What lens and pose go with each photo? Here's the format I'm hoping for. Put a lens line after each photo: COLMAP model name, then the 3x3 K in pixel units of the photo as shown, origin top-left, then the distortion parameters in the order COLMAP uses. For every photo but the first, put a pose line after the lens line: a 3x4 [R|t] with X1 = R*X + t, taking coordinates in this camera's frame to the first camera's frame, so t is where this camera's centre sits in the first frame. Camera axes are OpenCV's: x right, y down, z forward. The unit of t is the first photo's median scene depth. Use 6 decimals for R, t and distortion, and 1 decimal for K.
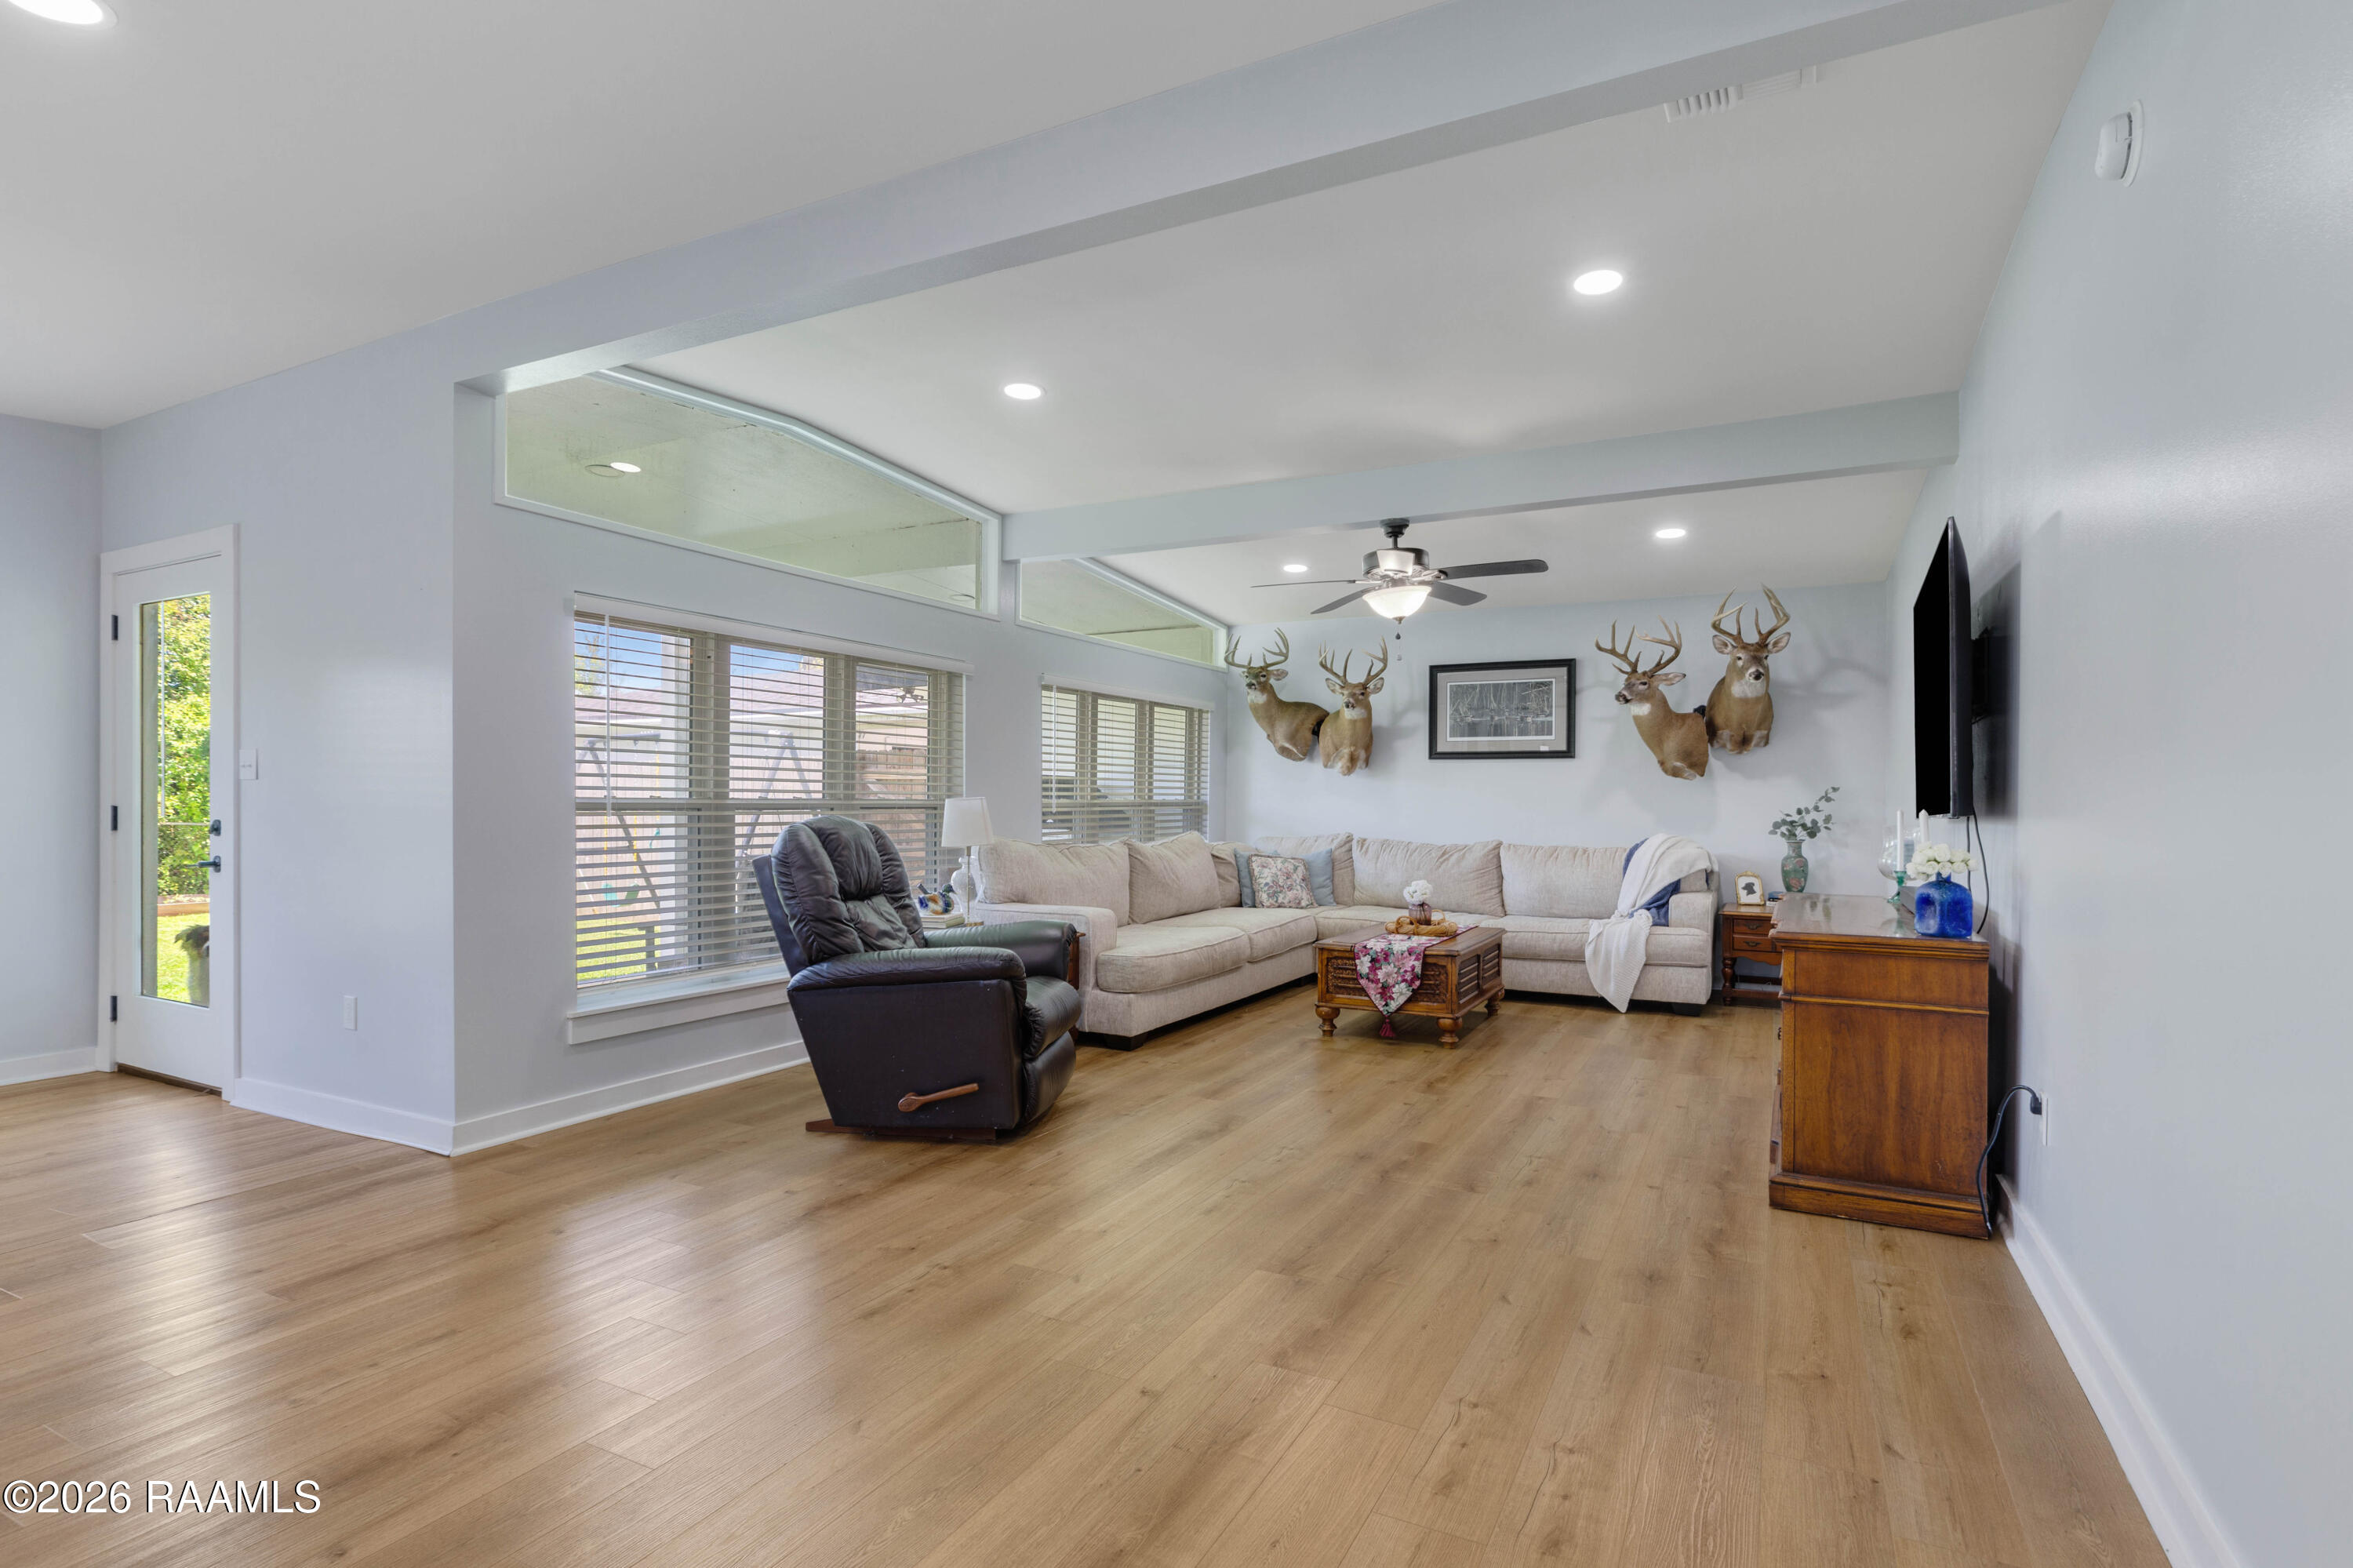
lens RADIAL K [[1125.6, 0, 1176.5], [0, 1125.6, 784.0], [0, 0, 1]] dist [0.001801, 0.000147]
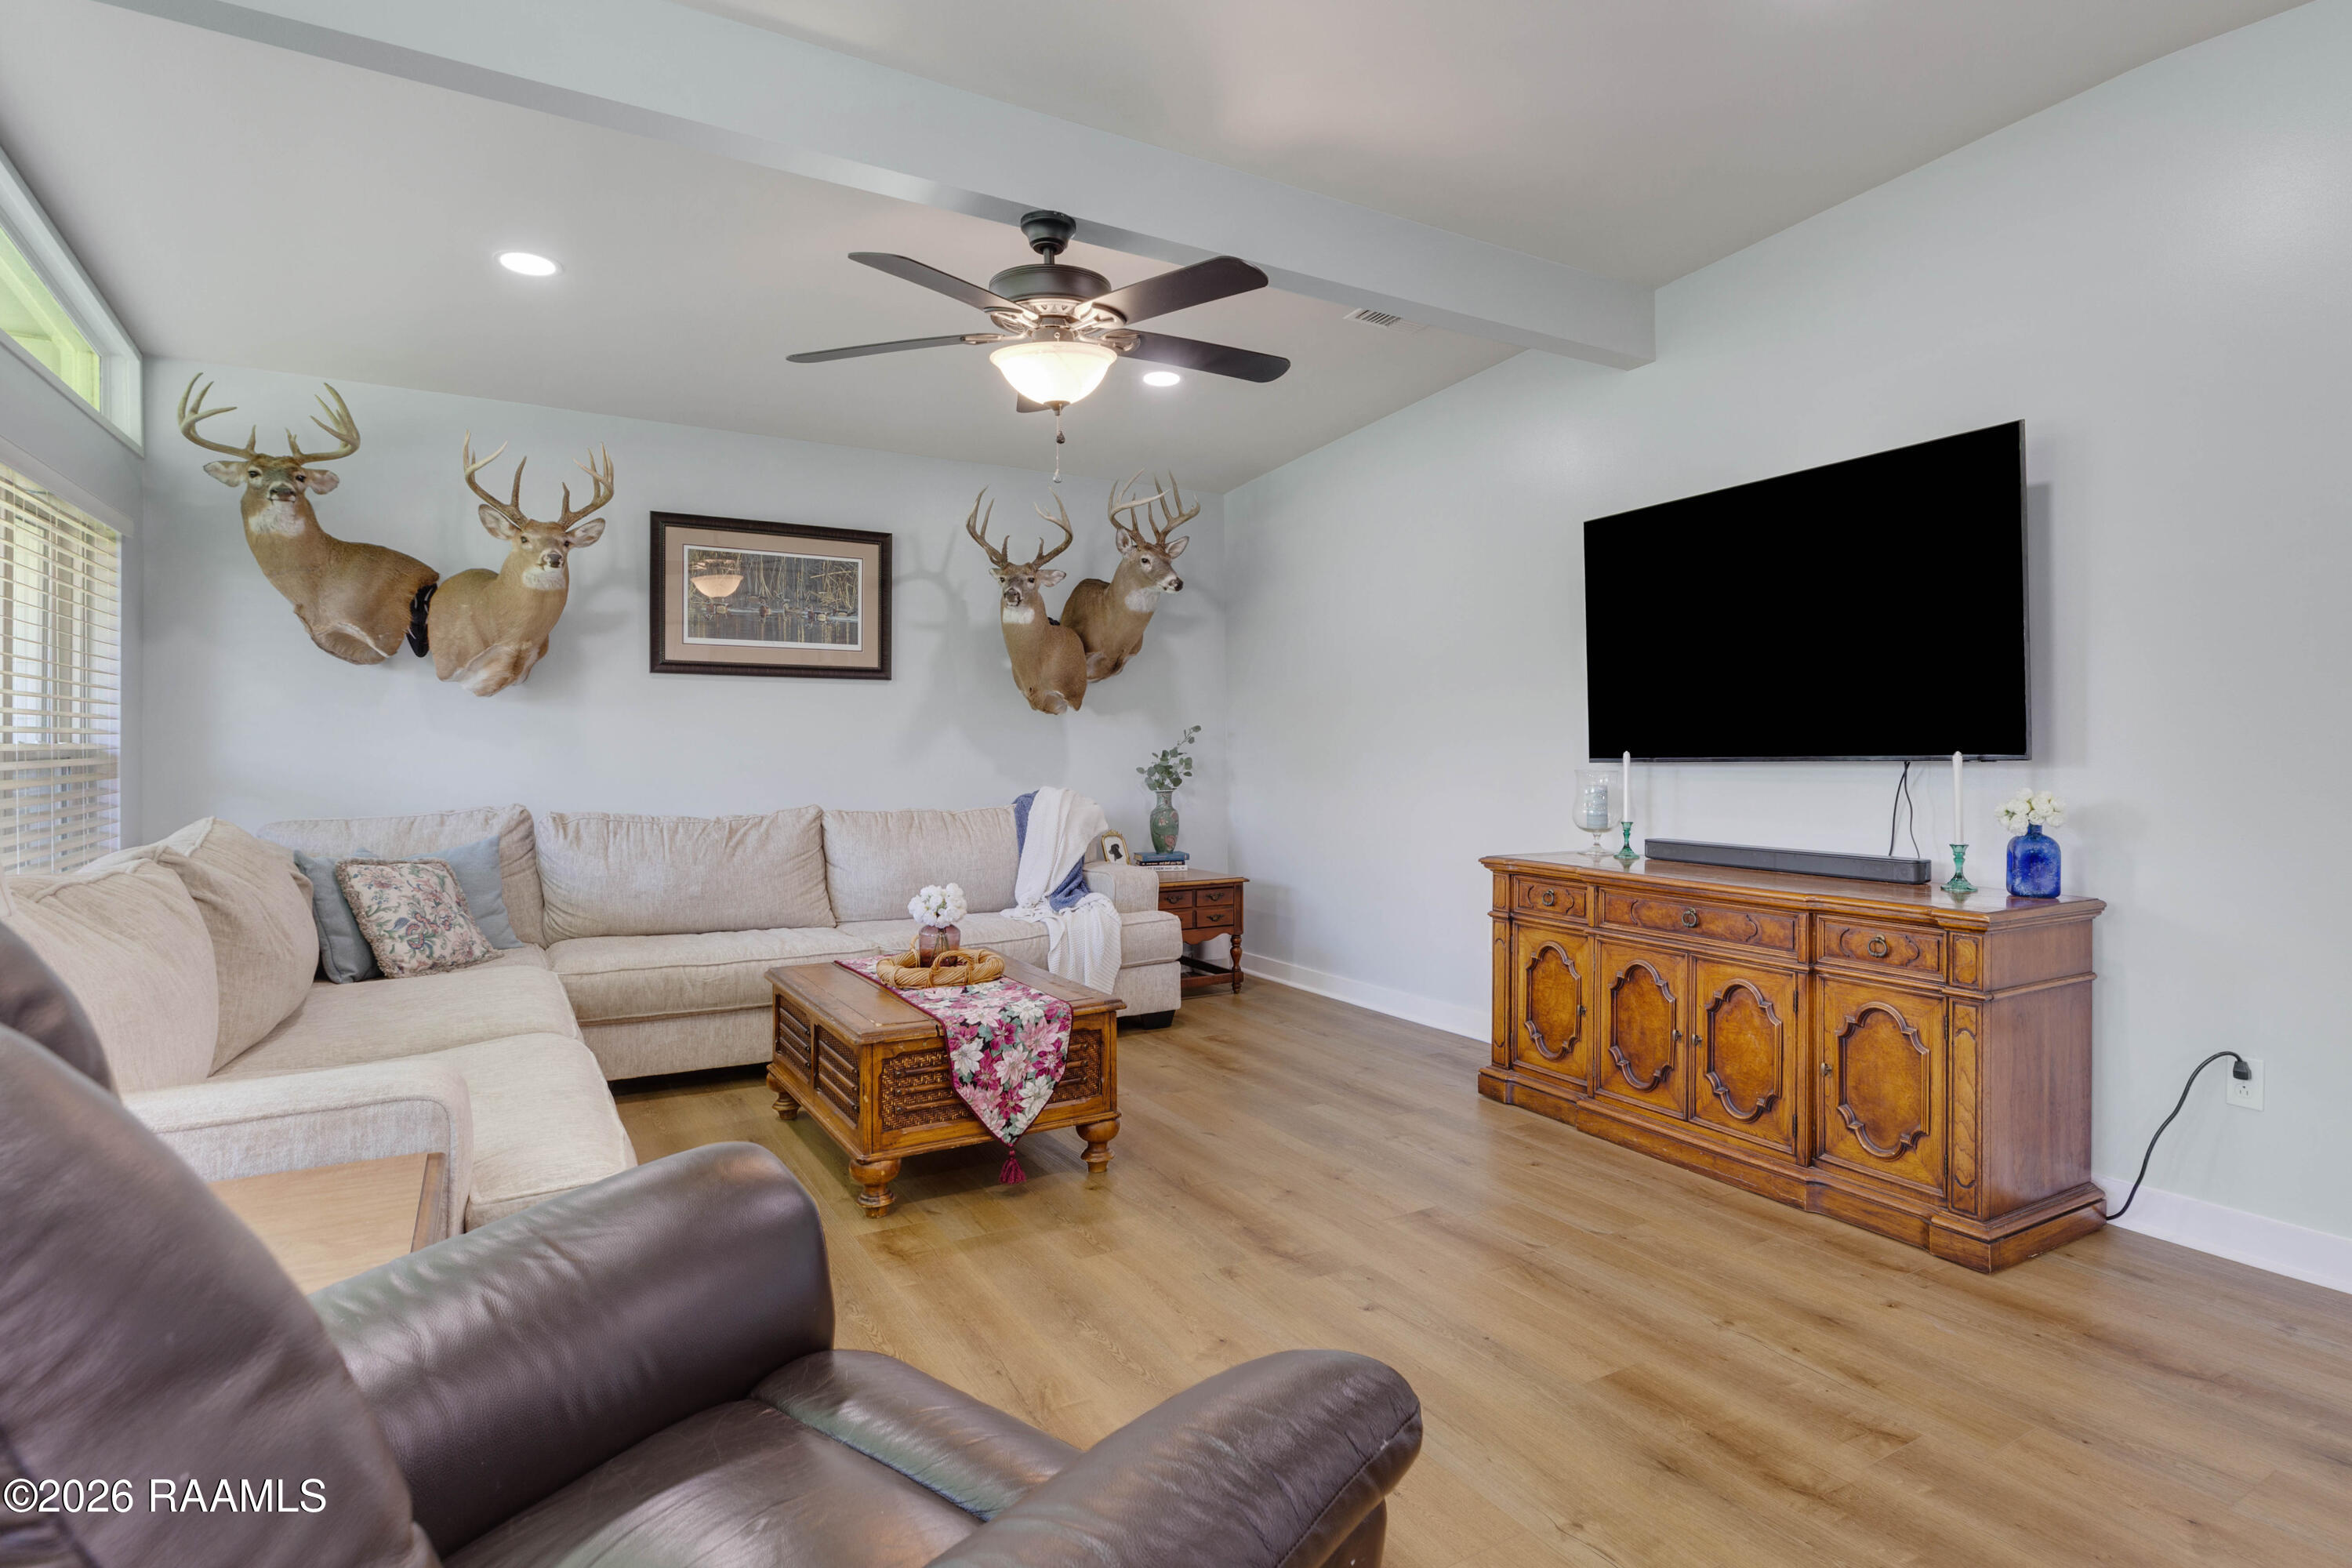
lens RADIAL K [[1224.4, 0, 966.9], [0, 1224.4, 743.3], [0, 0, 1]] dist [0.003078, -0.000669]
pose [[0.500748, -0.001938, 0.865591, -0.264624], [-0.009510, 0.999925, 0.007740, 0.009125], [-0.865541, -0.012107, 0.500692, 0.590352]]
